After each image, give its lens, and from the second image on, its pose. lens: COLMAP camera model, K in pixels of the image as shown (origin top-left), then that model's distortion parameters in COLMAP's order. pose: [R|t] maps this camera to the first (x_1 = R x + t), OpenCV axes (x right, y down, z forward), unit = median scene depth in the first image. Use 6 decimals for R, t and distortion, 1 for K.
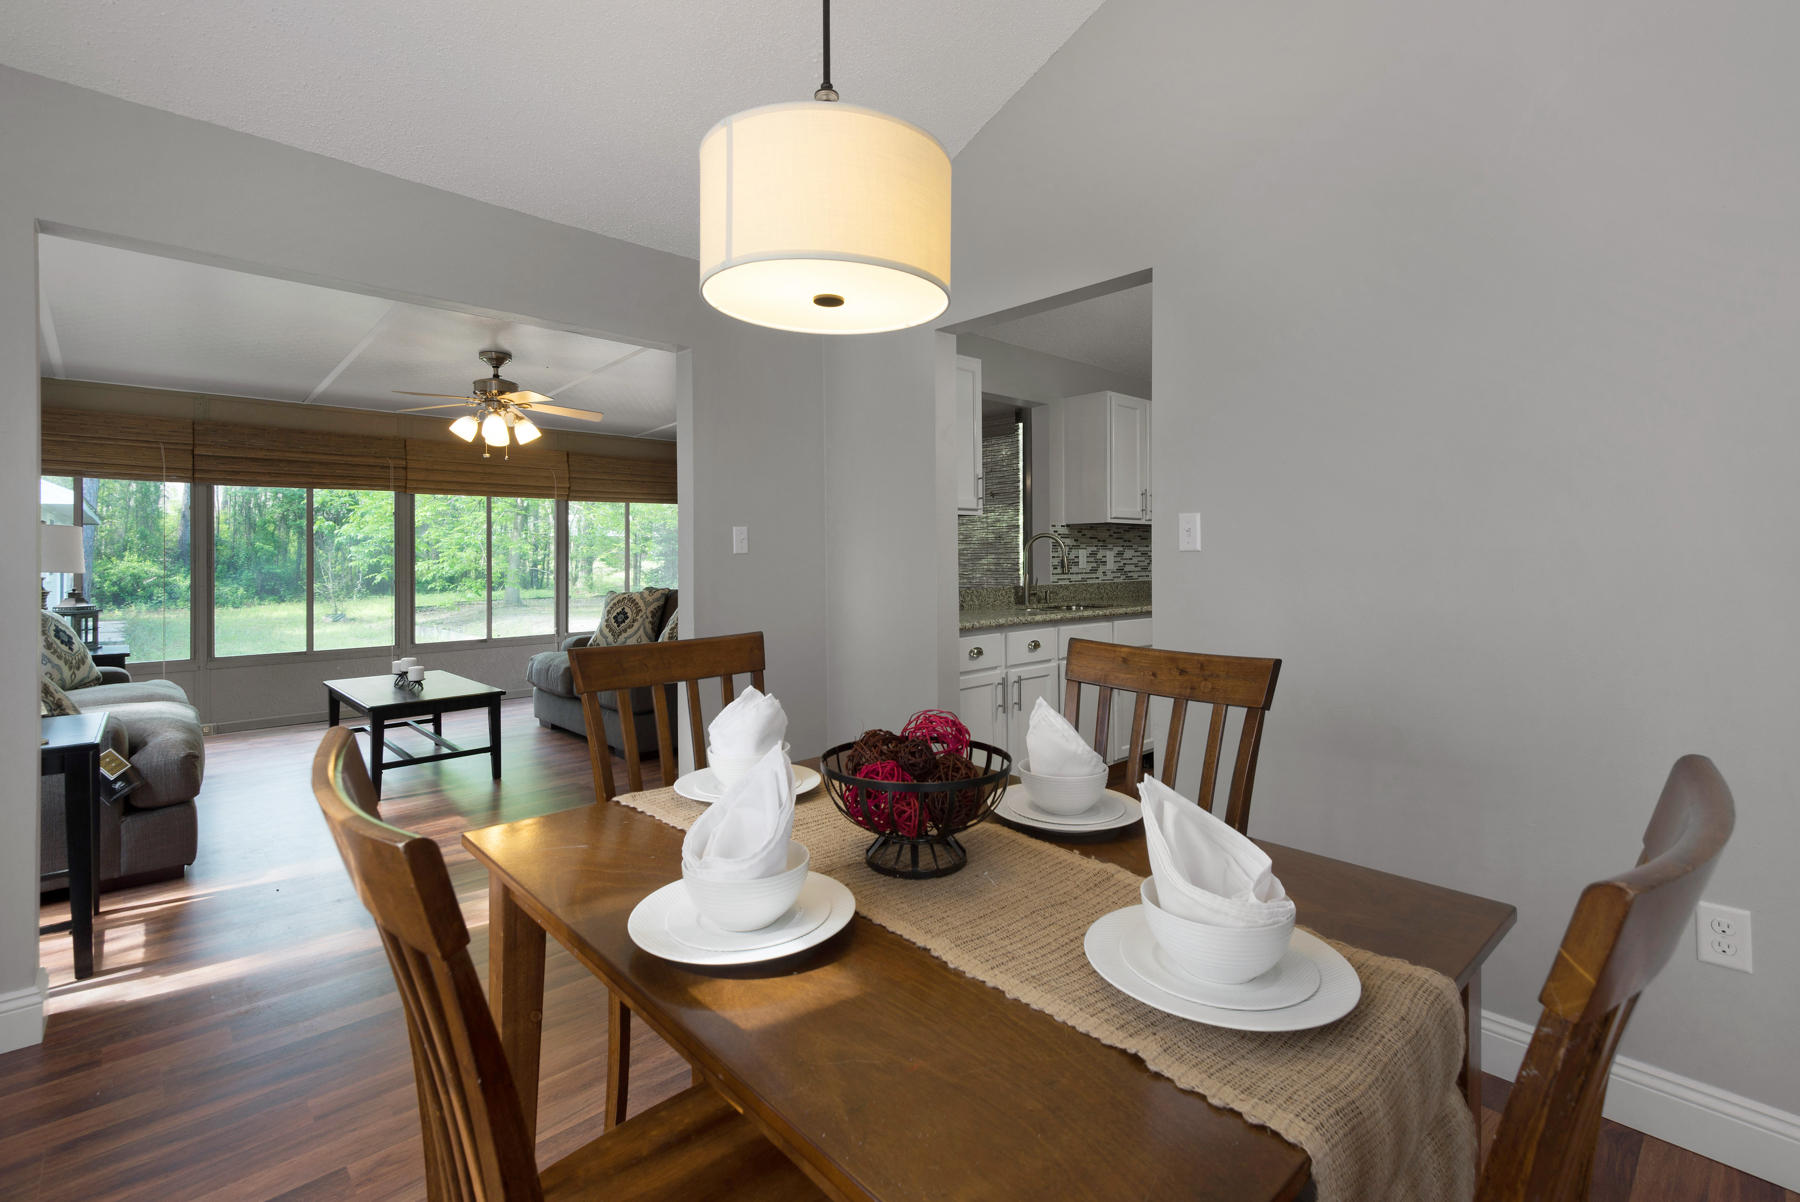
lens RADIAL K [[825.0, 0, 910.5], [0, 825.0, 553.1], [0, 0, 1]] dist [0.021888, -0.000538]
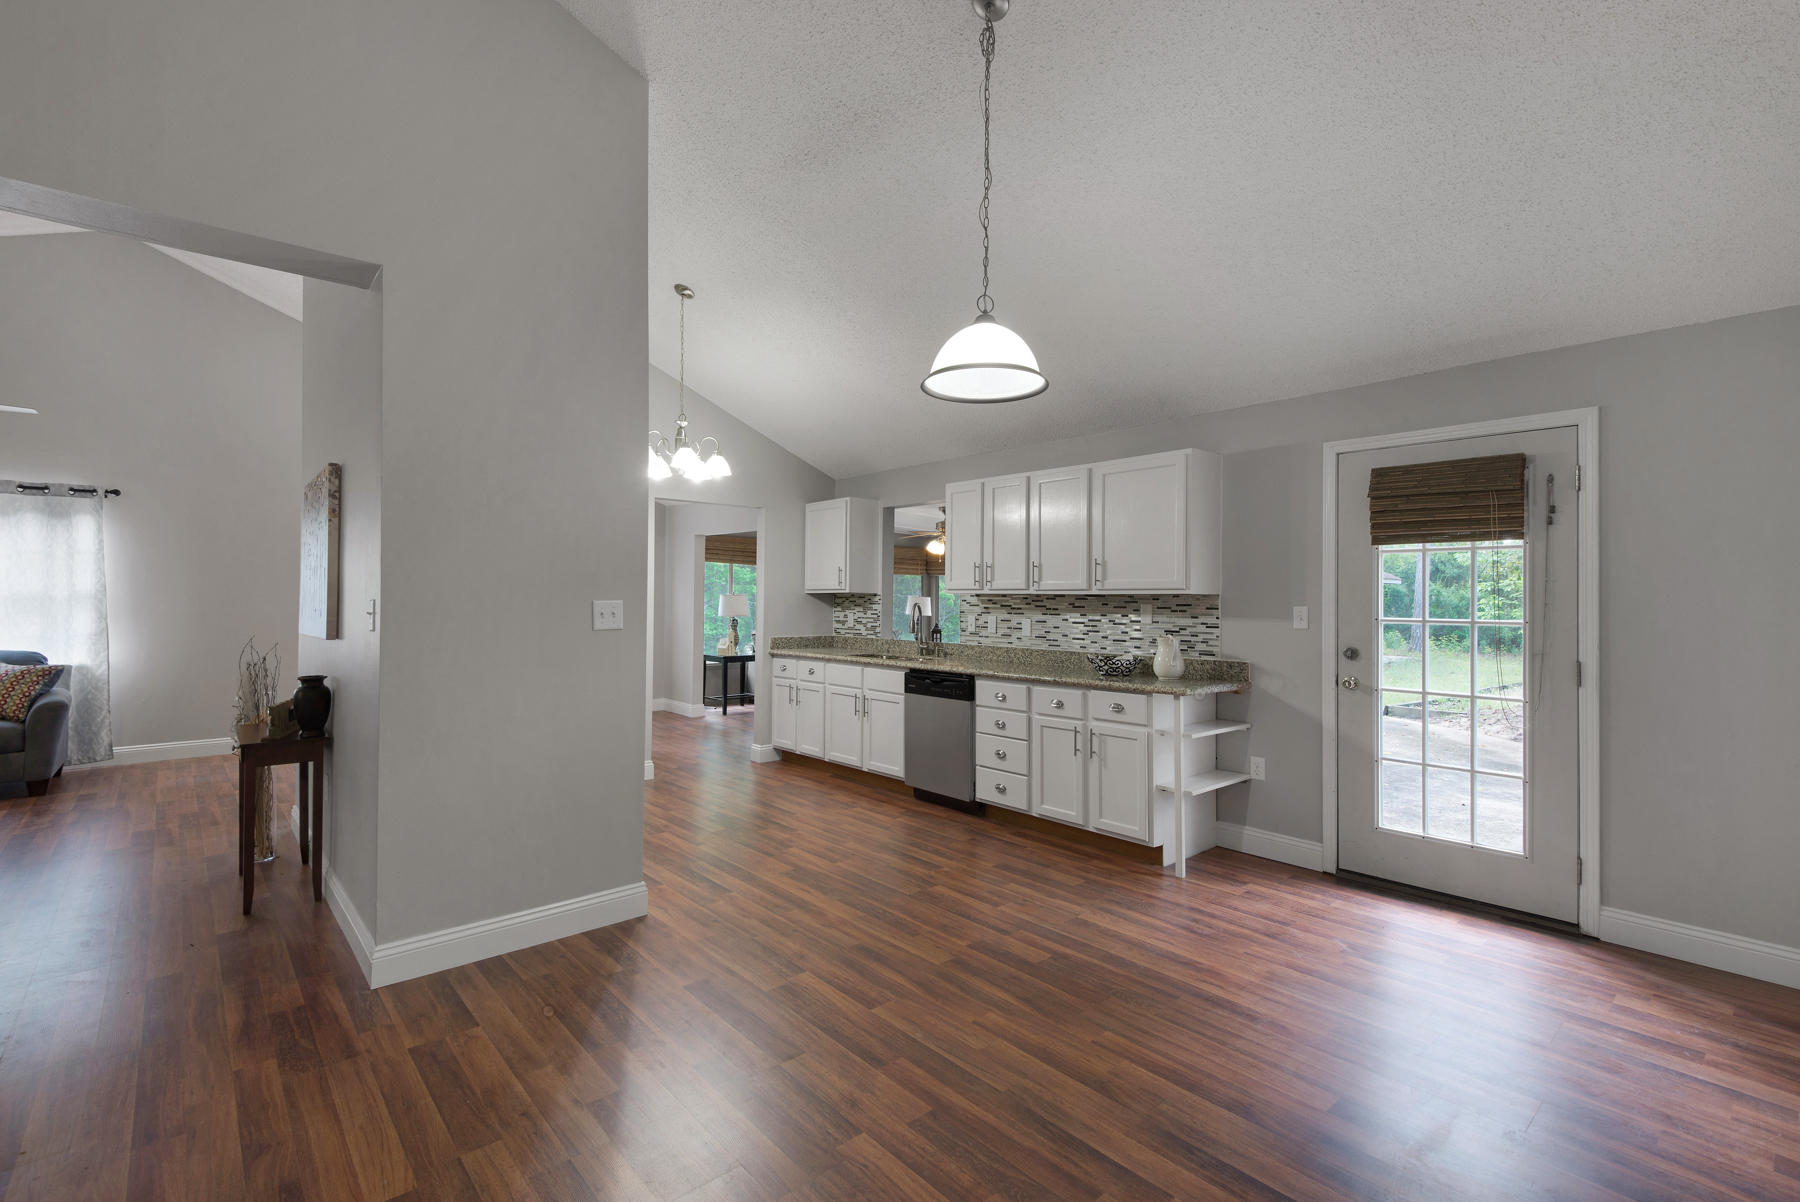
lens RADIAL K [[801.7, 0, 904.8], [0, 801.7, 590.8], [0, 0, 1]] dist [0.021104, -0.013808]
pose [[-0.029026, -0.006623, -0.999557, 1.393638], [-0.005927, 0.999962, -0.006453, -0.033352], [0.999561, 0.005737, -0.029064, 0.968075]]
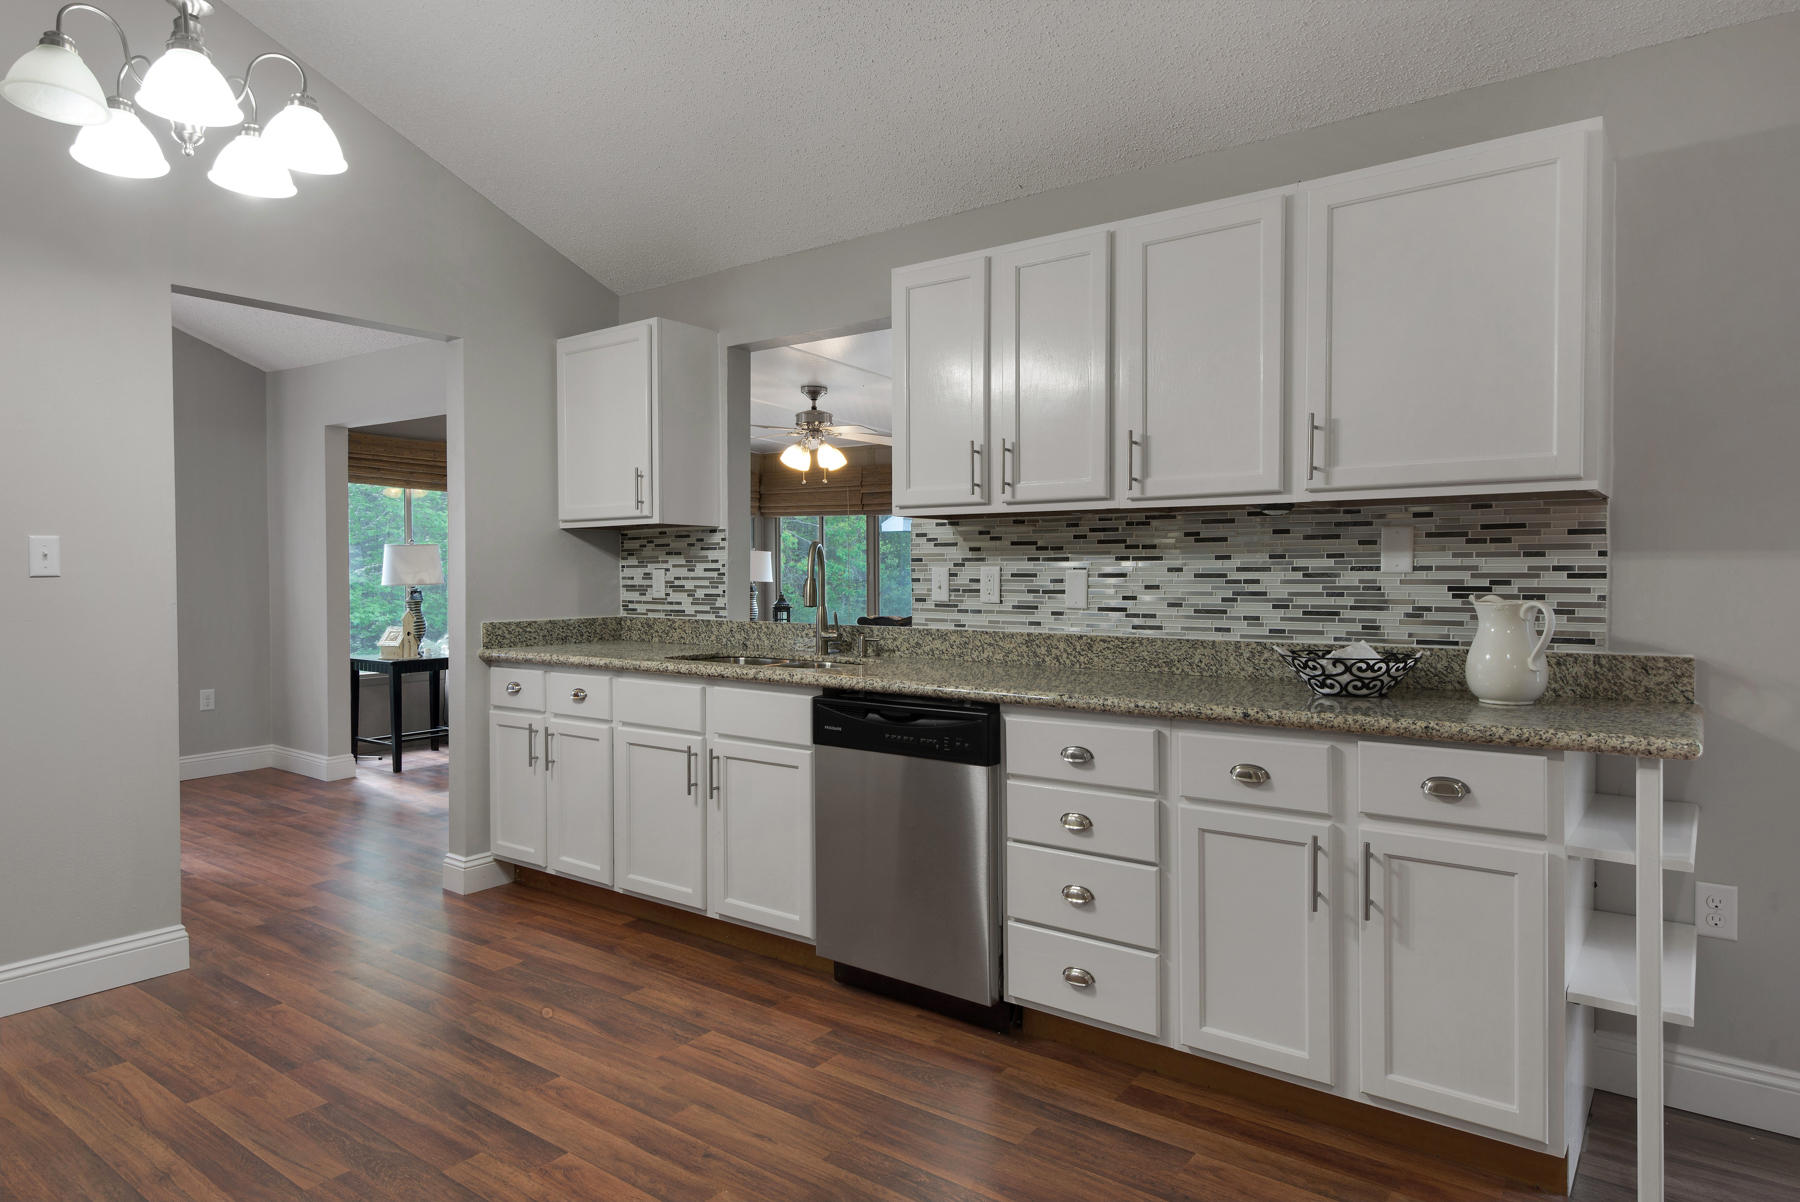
lens RADIAL K [[1053.5, 0, 910.0], [0, 1053.5, 593.8], [0, 0, 1]] dist [0.032272, -0.029132]
pose [[0.179271, 0.027312, -0.983421, 0.909360], [0.002812, 0.999596, 0.028274, -0.006592], [0.983796, -0.007834, 0.179122, 0.881259]]
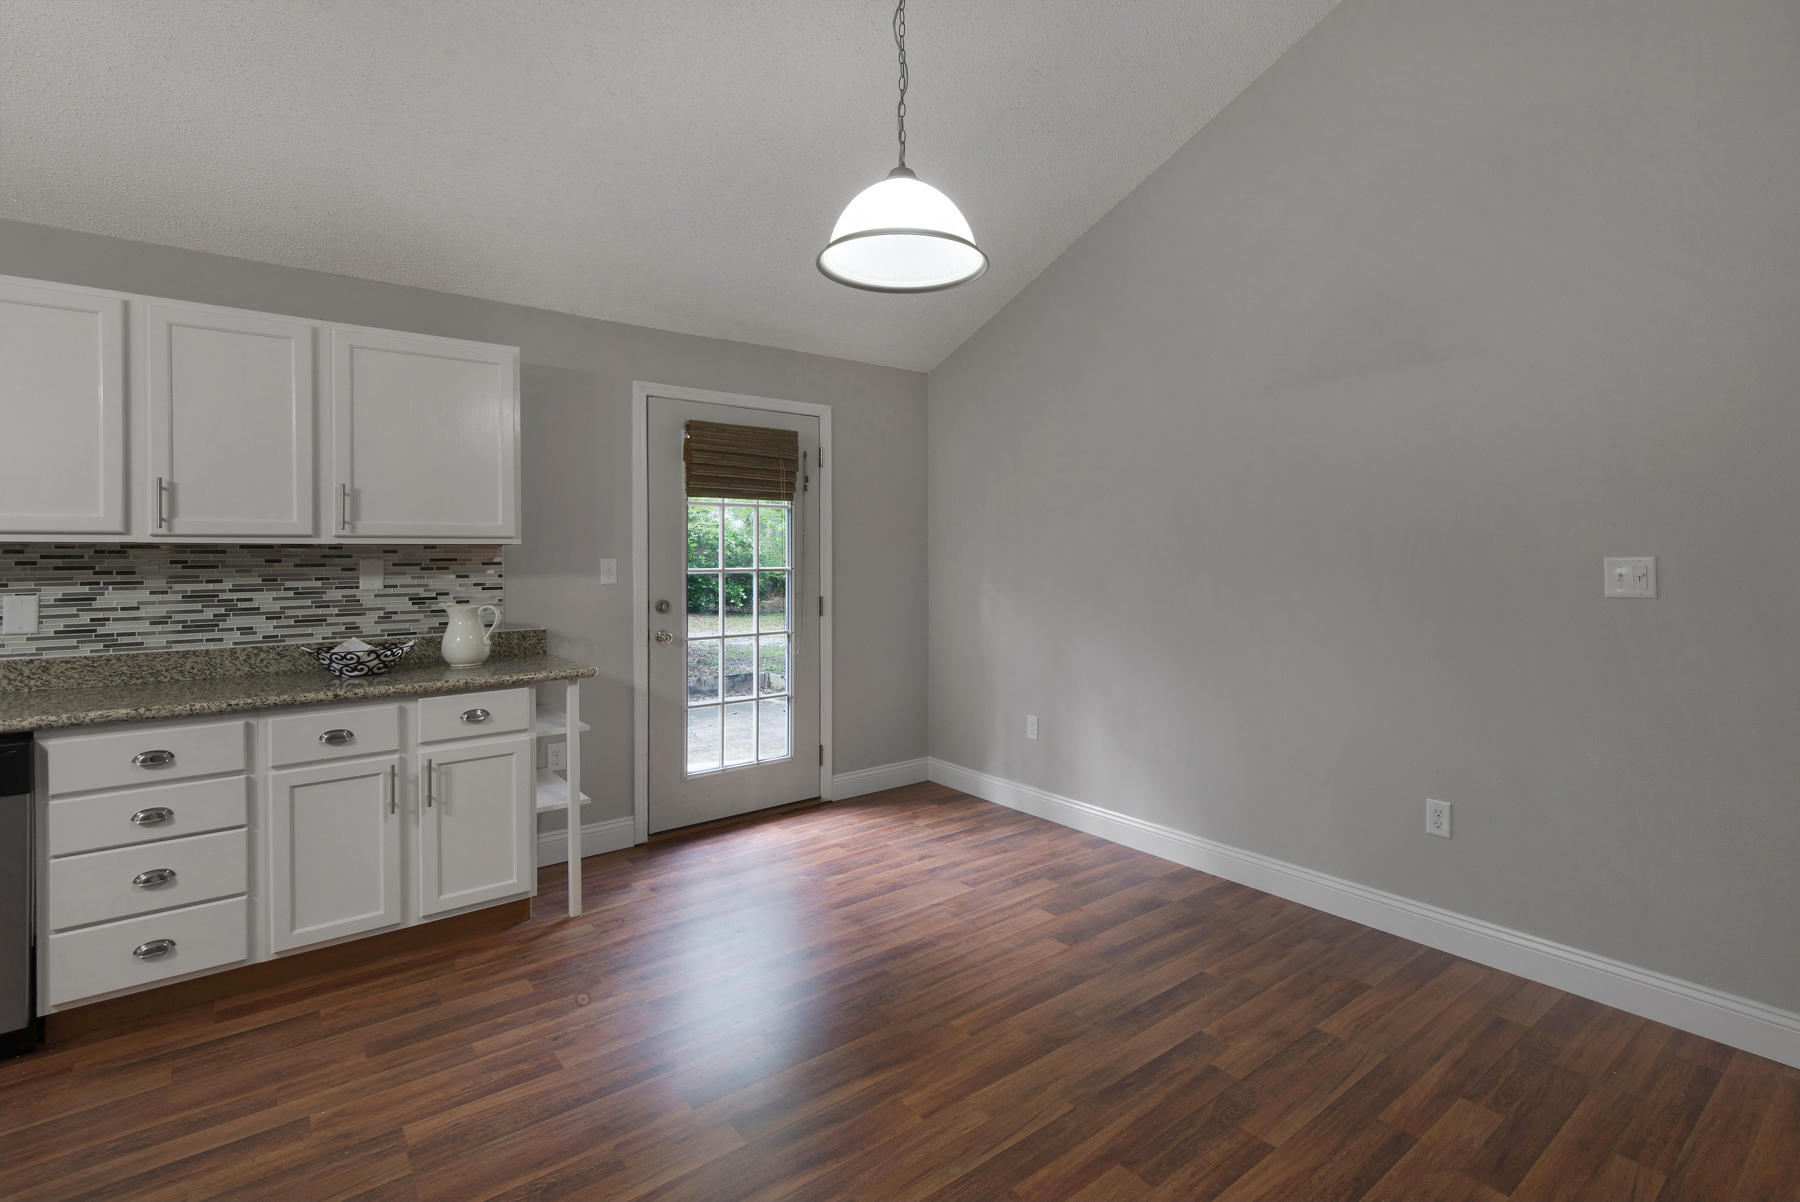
lens RADIAL K [[856.1, 0, 958.0], [0, 856.1, 555.3], [0, 0, 1]] dist [0.025361, -0.010346]
pose [[0.998230, 0.002787, -0.059399, 0.906971], [-0.002483, 0.999983, 0.005185, -0.033148], [0.059412, -0.005029, 0.998221, 0.580158]]
